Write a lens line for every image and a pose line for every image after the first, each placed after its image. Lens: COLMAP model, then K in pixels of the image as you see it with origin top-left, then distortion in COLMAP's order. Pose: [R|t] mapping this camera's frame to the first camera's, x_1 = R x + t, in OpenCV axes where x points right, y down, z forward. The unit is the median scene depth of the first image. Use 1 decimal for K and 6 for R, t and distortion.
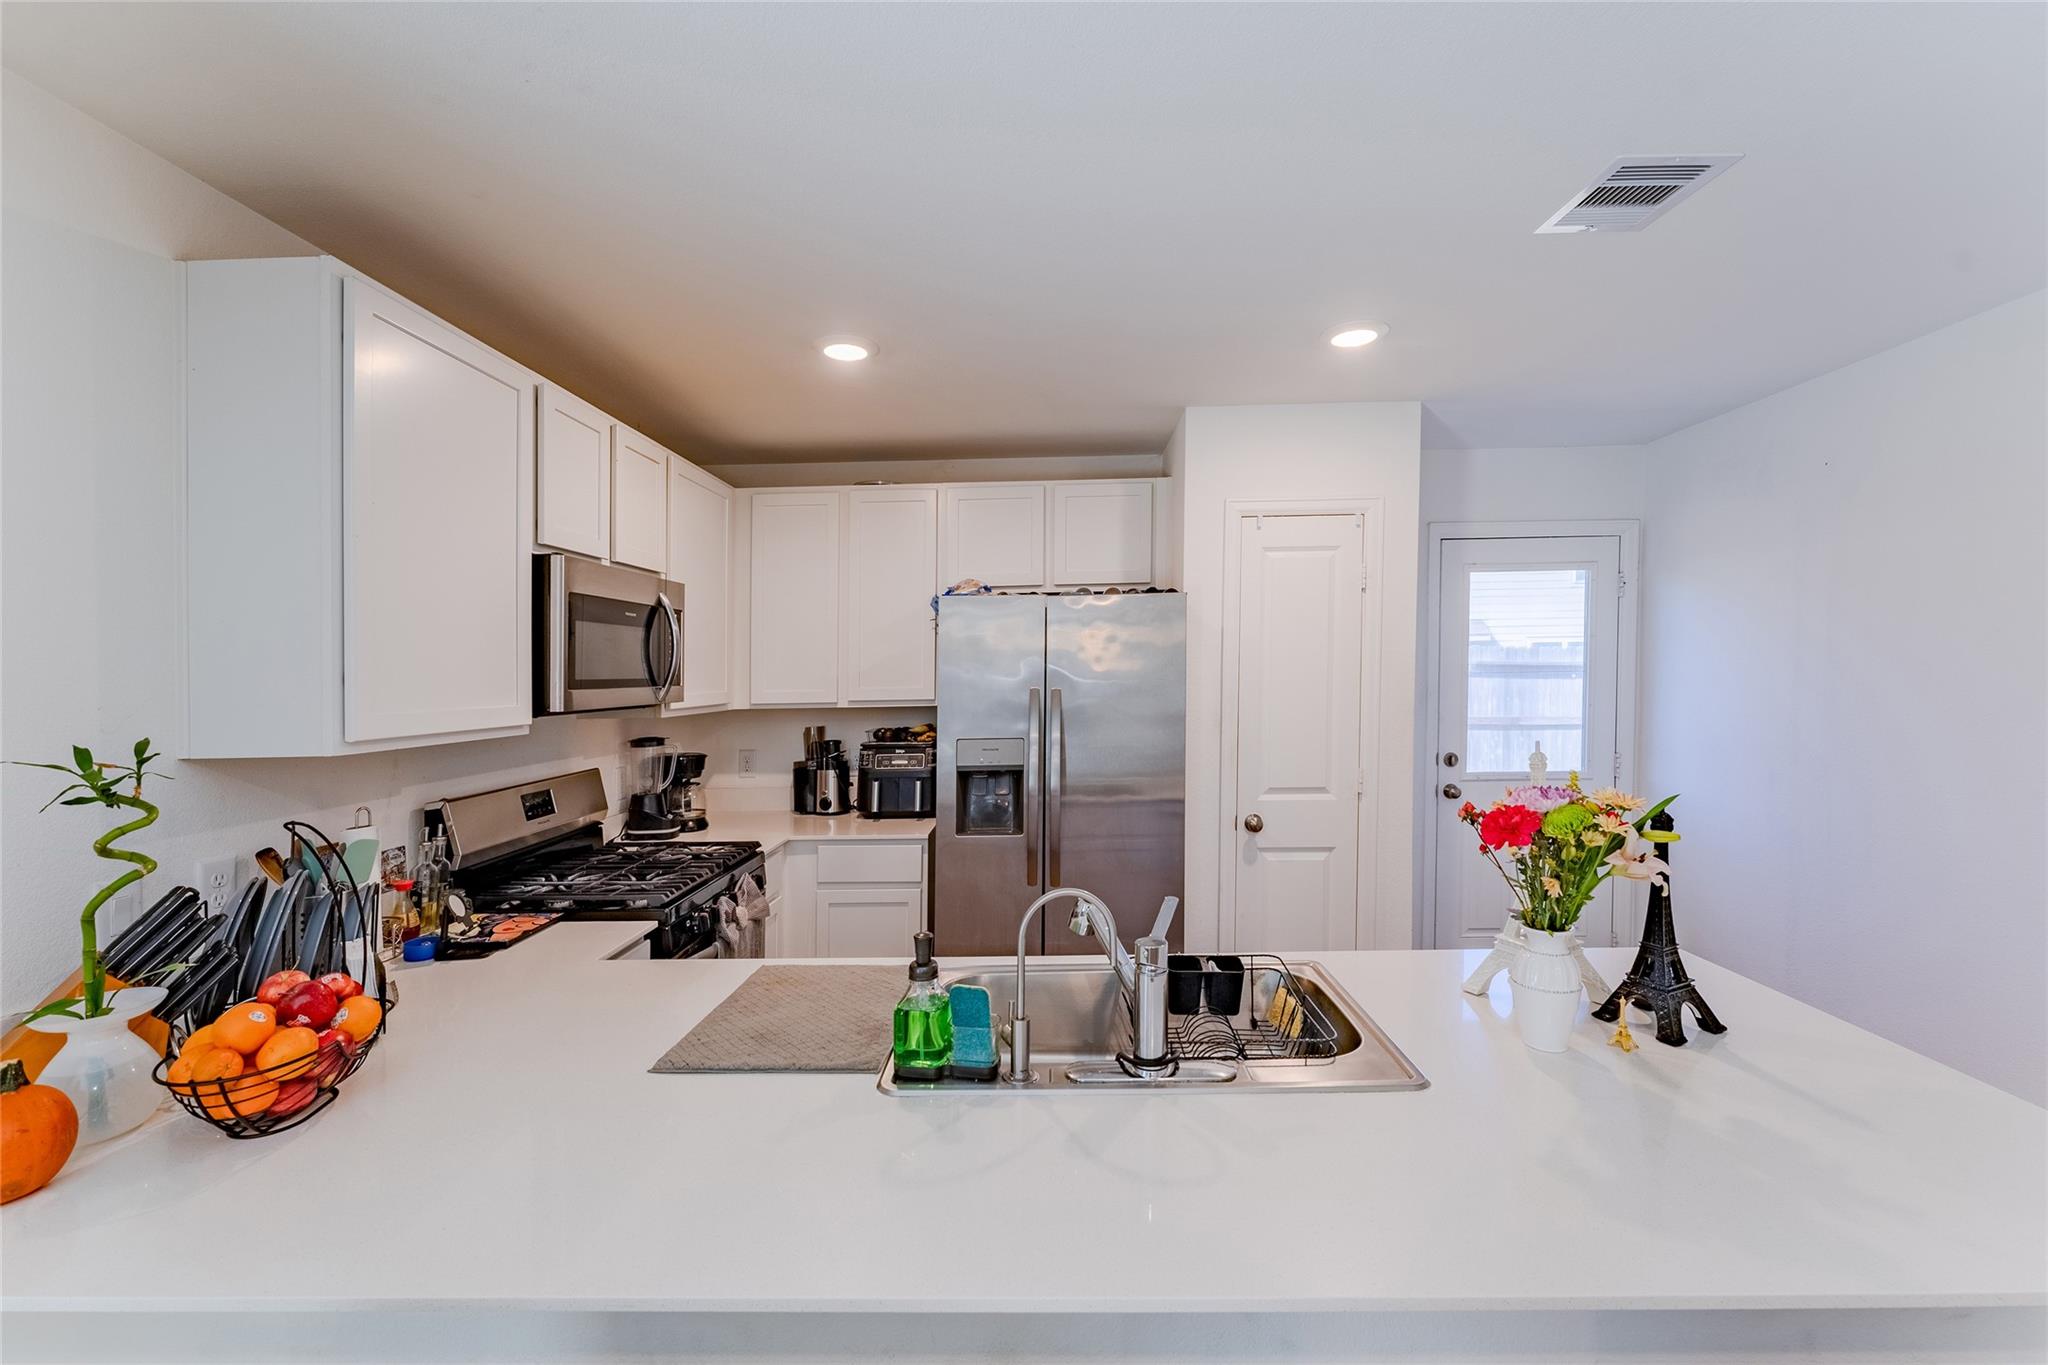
lens RADIAL K [[857.6, 0, 1008.0], [0, 857.6, 675.0], [0, 0, 1]] dist [0.001277, 0.000346]
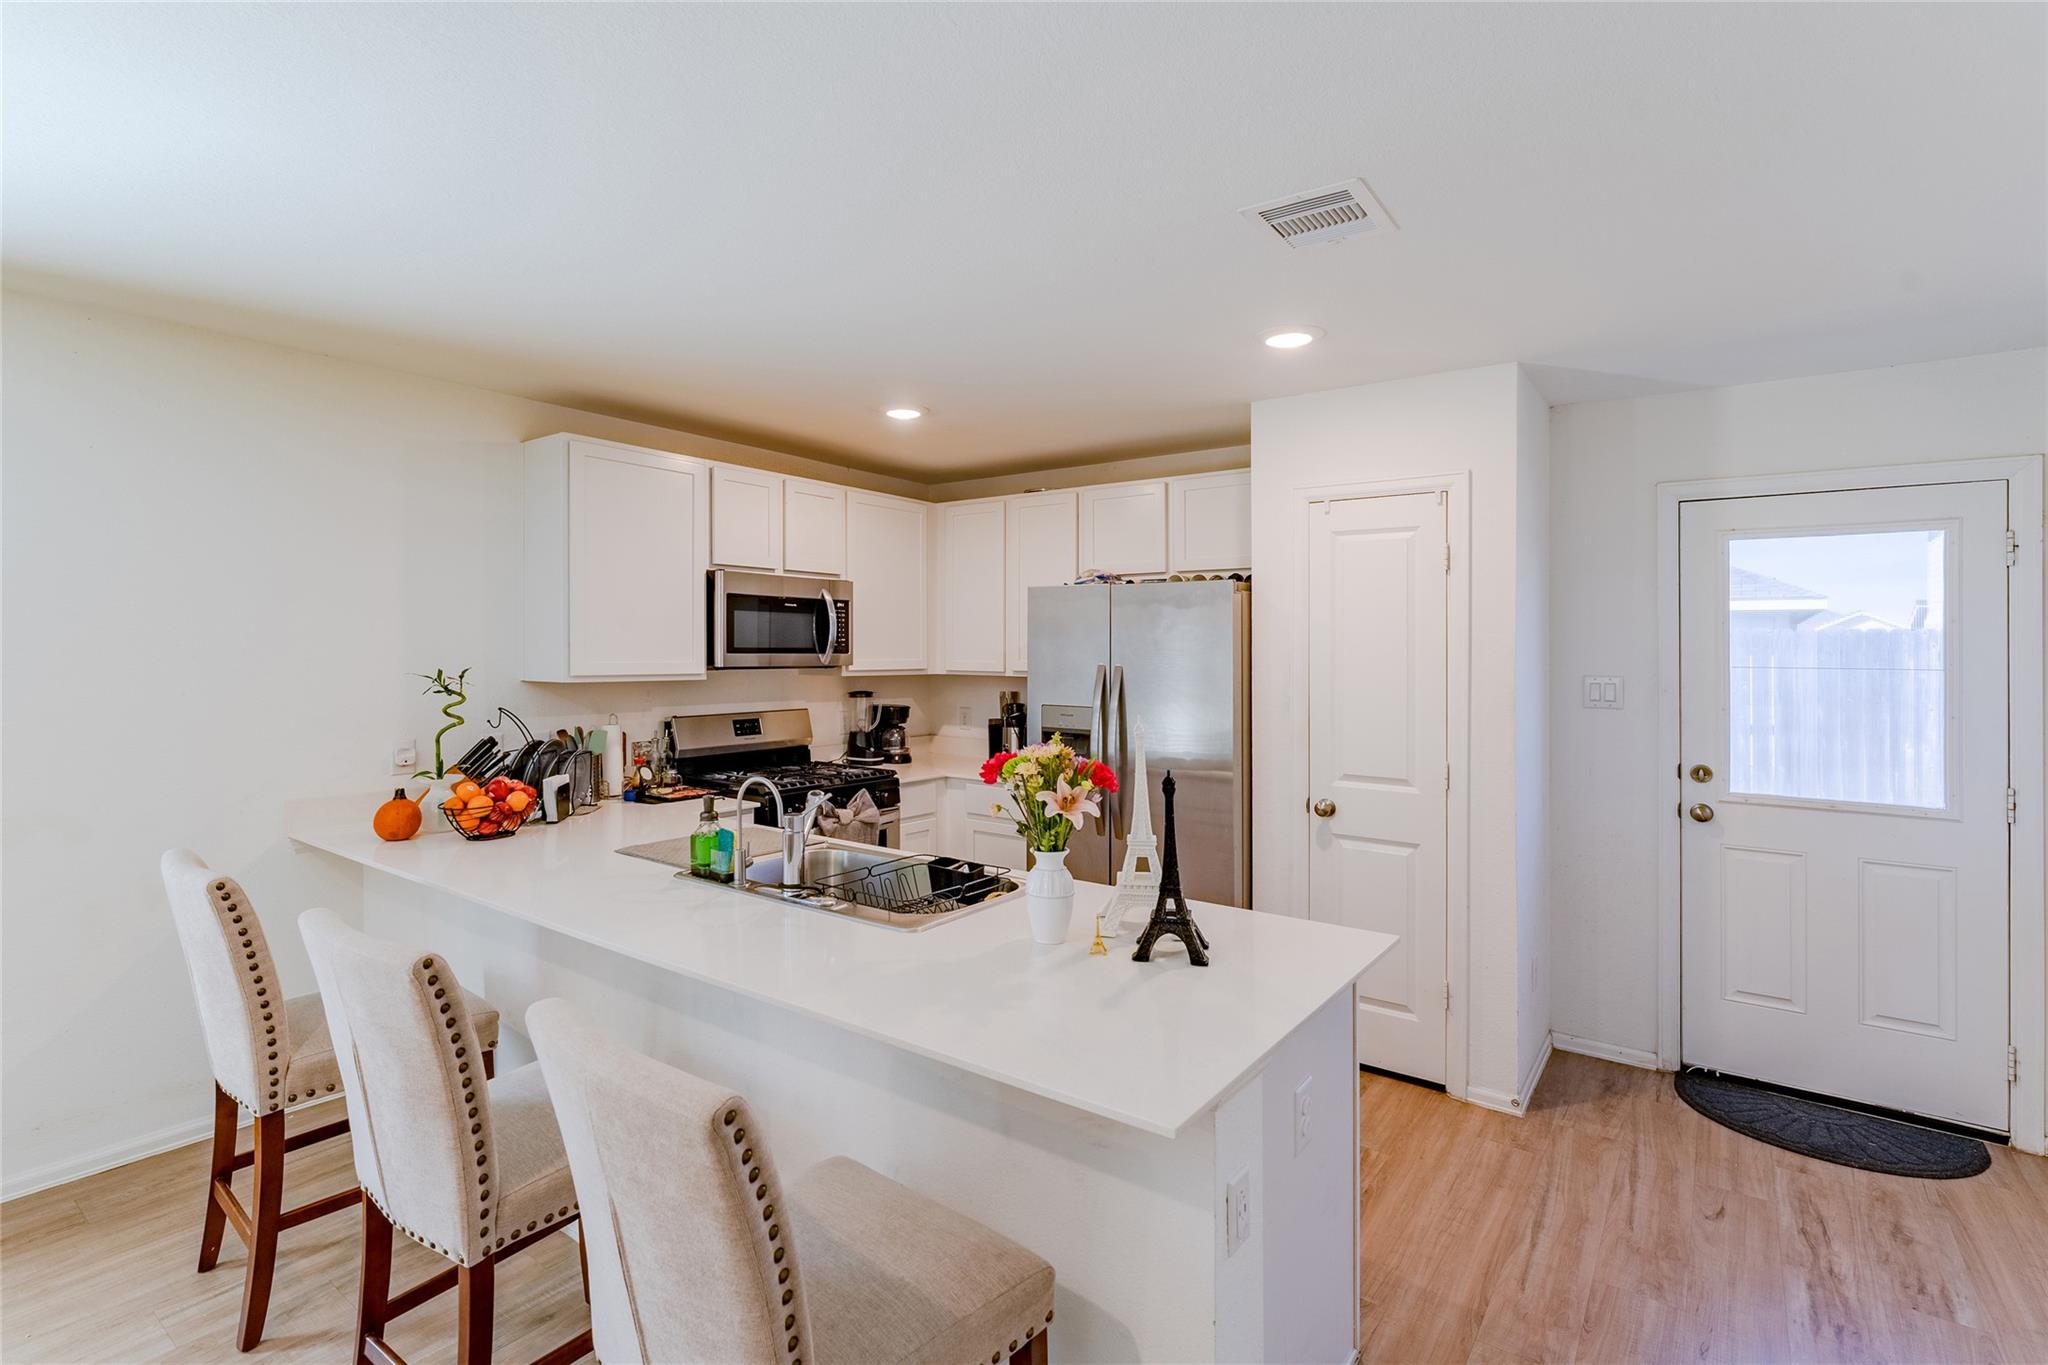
lens RADIAL K [[938.8, 0, 1055.9], [0, 938.8, 649.6], [0, 0, 1]] dist [-0.001507, -0.000150]
pose [[0.836853, 0.024265, -0.546889, 0.671054], [-0.024825, 0.999672, 0.006367, -0.011448], [0.546864, 0.008249, 0.837181, -0.096905]]
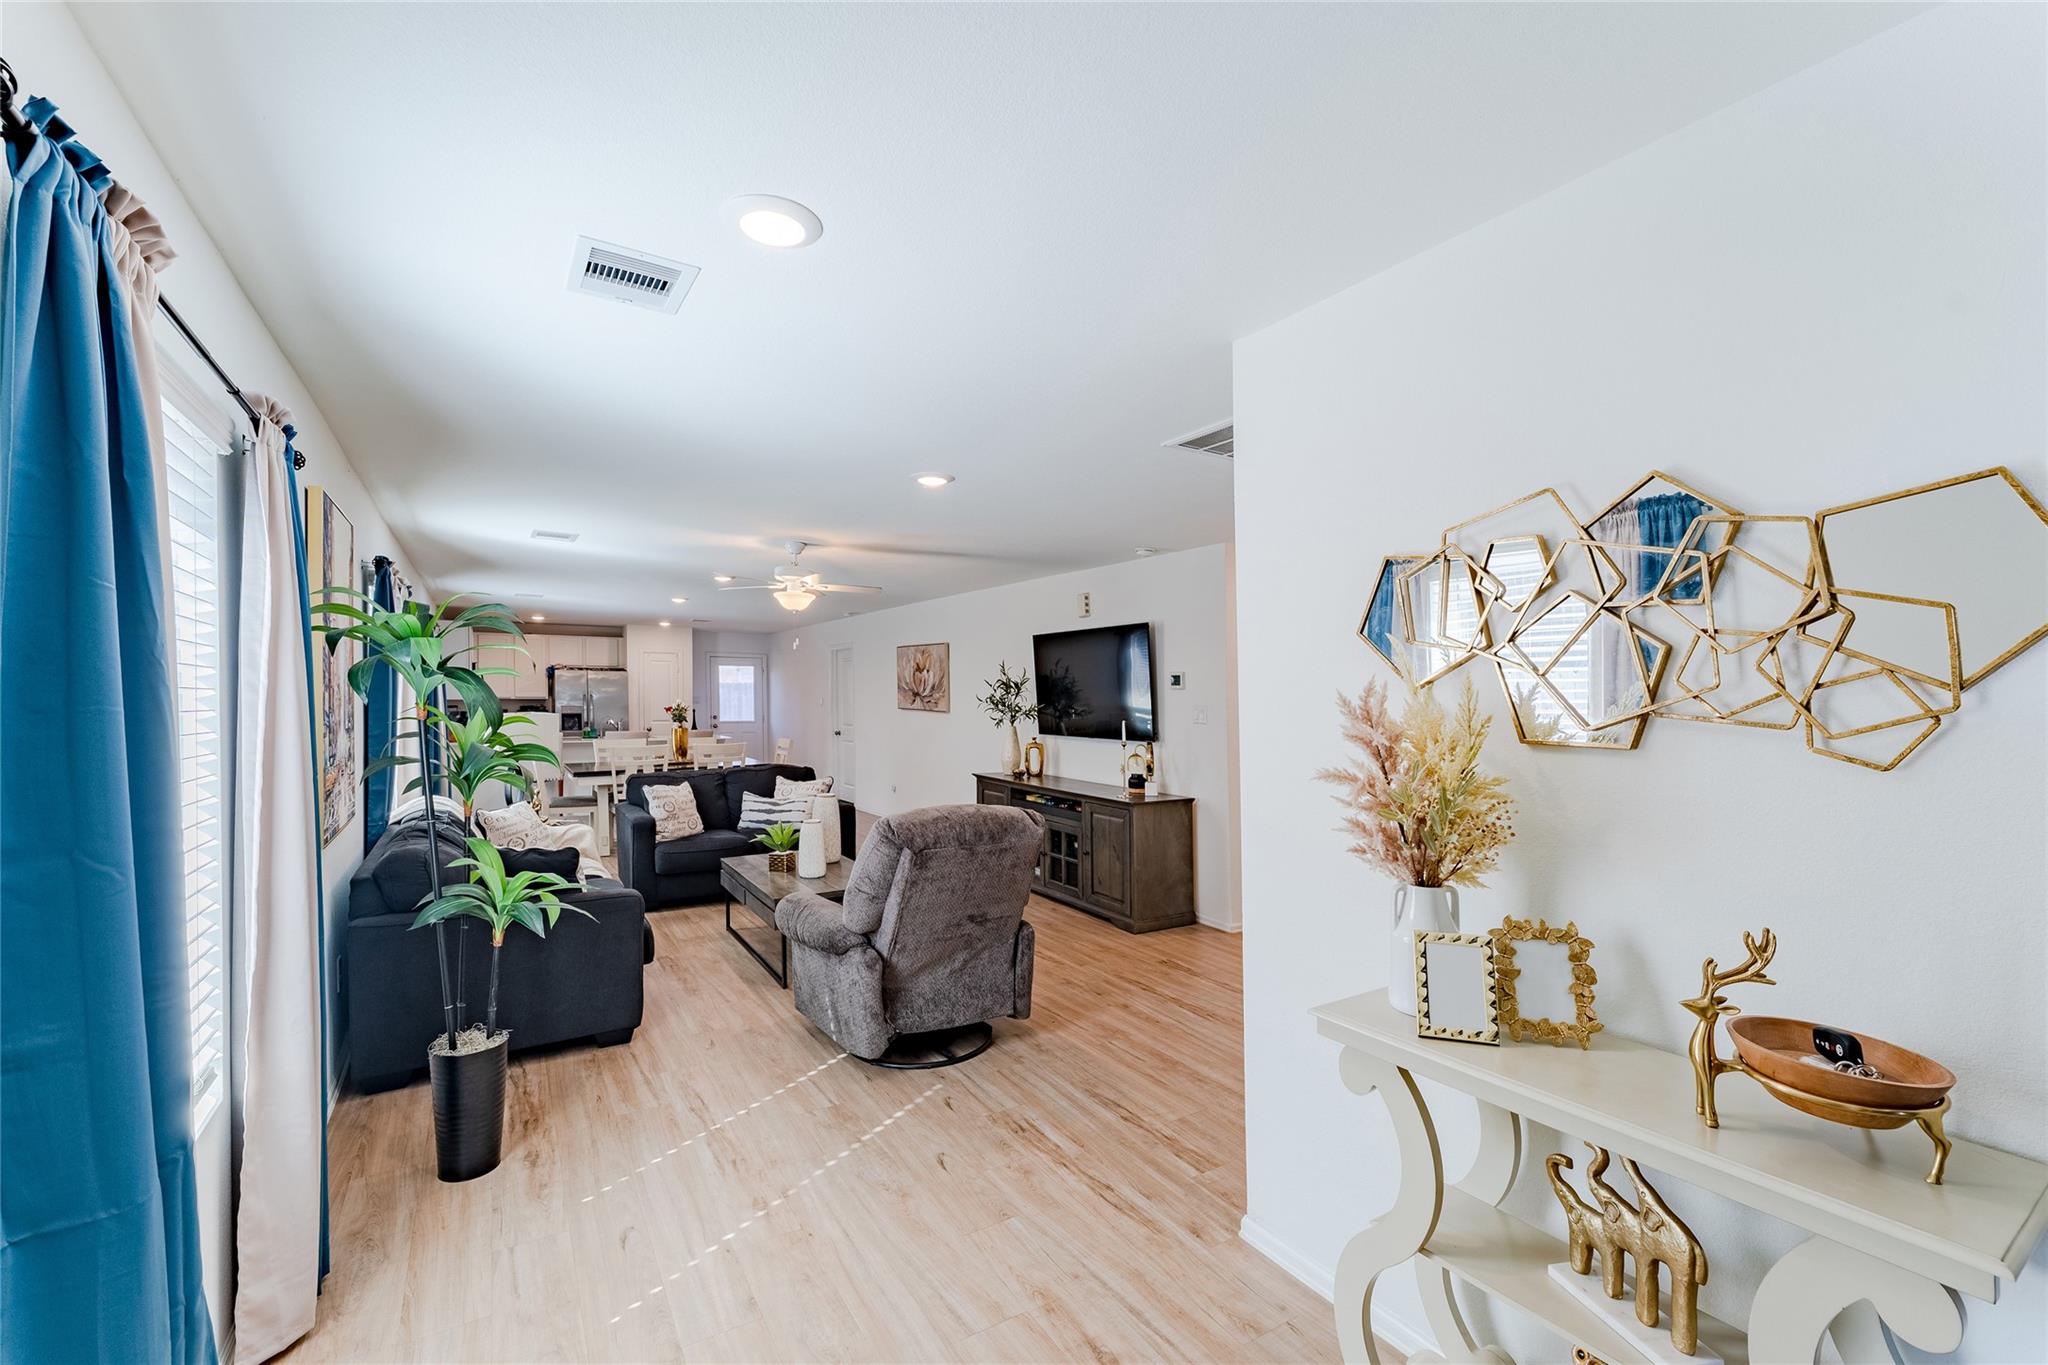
lens RADIAL K [[827.2, 0, 996.8], [0, 827.2, 746.1], [0, 0, 1]] dist [0.000400, 0.000070]
pose [[0.838321, -0.010628, 0.545073, -0.481618], [-0.018626, 0.998668, 0.048118, 0.039886], [-0.544859, -0.050491, 0.837006, -3.372560]]
